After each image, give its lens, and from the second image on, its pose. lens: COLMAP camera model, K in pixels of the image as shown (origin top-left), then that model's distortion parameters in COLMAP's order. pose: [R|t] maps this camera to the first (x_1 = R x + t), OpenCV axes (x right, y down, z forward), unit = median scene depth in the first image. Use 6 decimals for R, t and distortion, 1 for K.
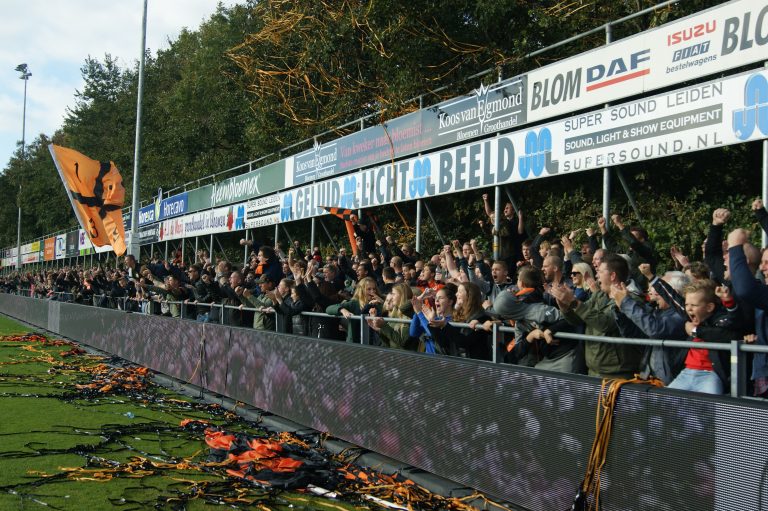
lens RADIAL K [[980.9, 0, 384.0], [0, 980.9, 255.5], [0, 0, 1]] dist [-0.006026, 0.014631]
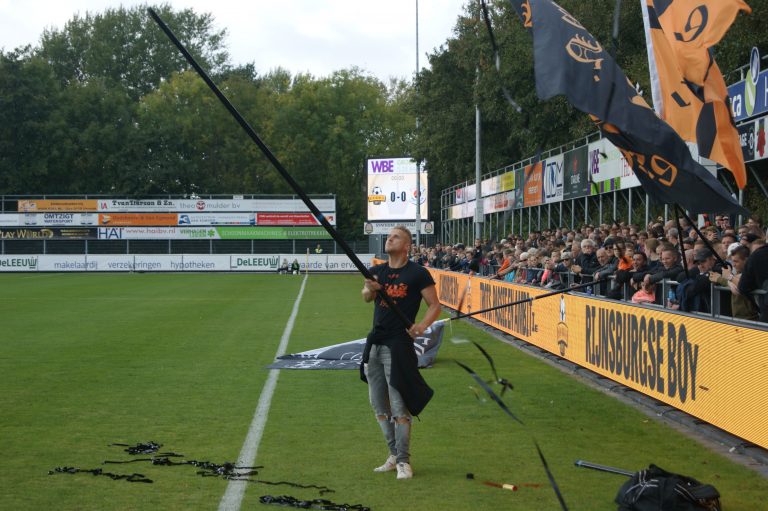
lens RADIAL K [[1847.3, 0, 384.0], [0, 1847.3, 255.5], [0, 0, 1]] dist [0.029884, 0.444780]
pose [[0.917799, -0.023523, -0.396349, -0.053171], [0.038084, 0.998856, 0.028906, -0.000696], [0.395215, -0.041624, 0.917645, 0.132358]]
